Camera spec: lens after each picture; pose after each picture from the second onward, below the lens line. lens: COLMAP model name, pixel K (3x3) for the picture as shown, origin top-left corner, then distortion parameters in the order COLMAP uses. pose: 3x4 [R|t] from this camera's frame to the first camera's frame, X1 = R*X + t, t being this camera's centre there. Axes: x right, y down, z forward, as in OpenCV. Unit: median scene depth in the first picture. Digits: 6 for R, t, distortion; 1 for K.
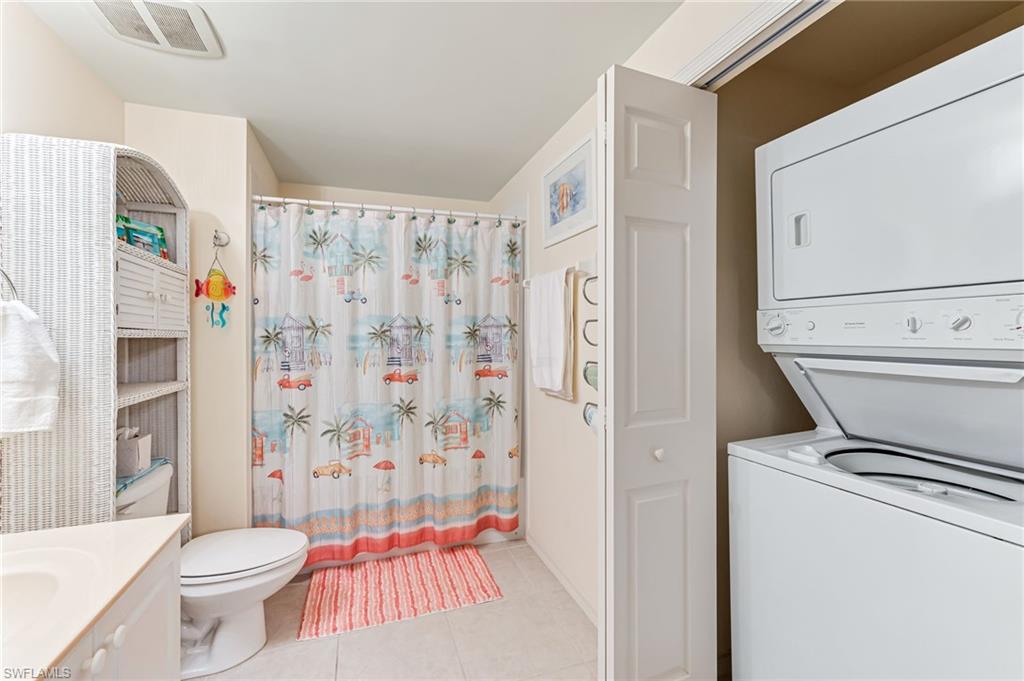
lens RADIAL K [[425.7, 0, 507.4], [0, 425.7, 336.9], [0, 0, 1]] dist [0.014465, 0.001386]
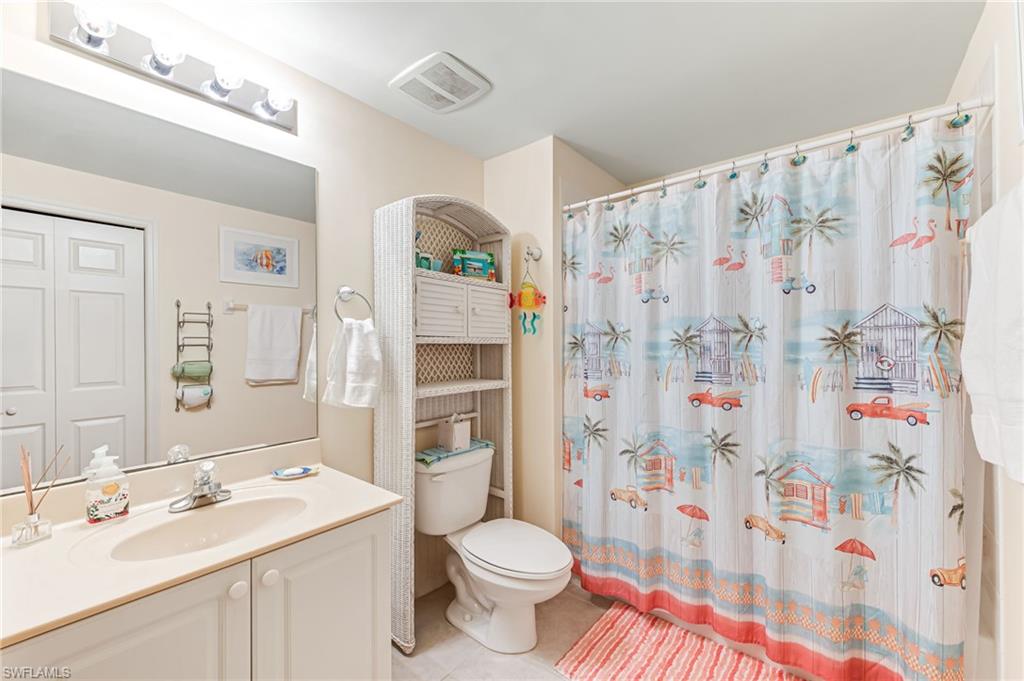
lens RADIAL K [[425.7, 0, 511.9], [0, 425.7, 342.3], [0, 0, 1]] dist [0.014465, 0.001386]
pose [[0.530741, 0.003607, -0.847526, 0.194920], [-0.004863, 0.999987, 0.001210, -0.003233], [0.847520, 0.003479, 0.530752, 0.323889]]
